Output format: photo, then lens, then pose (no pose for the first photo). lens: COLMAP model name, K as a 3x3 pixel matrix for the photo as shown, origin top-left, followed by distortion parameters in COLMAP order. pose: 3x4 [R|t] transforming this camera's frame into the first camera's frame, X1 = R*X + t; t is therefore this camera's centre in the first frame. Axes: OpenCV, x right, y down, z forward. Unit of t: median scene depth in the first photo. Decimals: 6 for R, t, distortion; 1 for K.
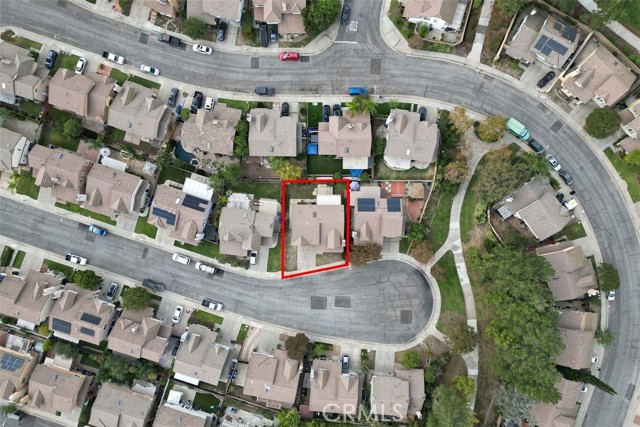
lens RADIAL K [[447.6, 0, 320.7], [0, 447.6, 233.3], [0, 0, 1]] dist [0.078035, -0.095632]
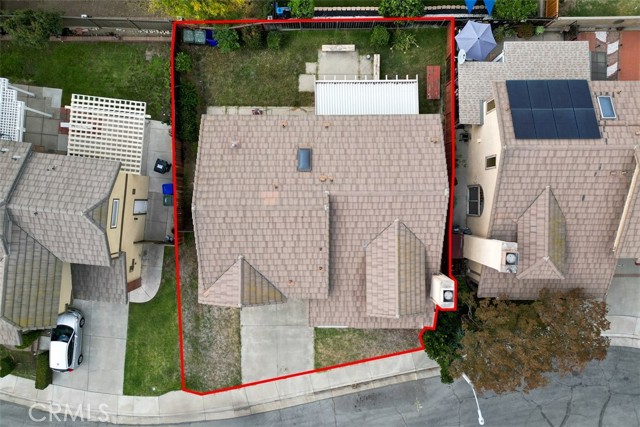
lens RADIAL K [[447.6, 0, 320.7], [0, 447.6, 233.3], [0, 0, 1]] dist [0.078035, -0.095632]
pose [[0.999875, -0.010082, -0.012168, -0.003679], [0.010304, 0.999779, 0.018298, -0.010285], [0.011981, -0.018421, 0.999759, 0.763821]]
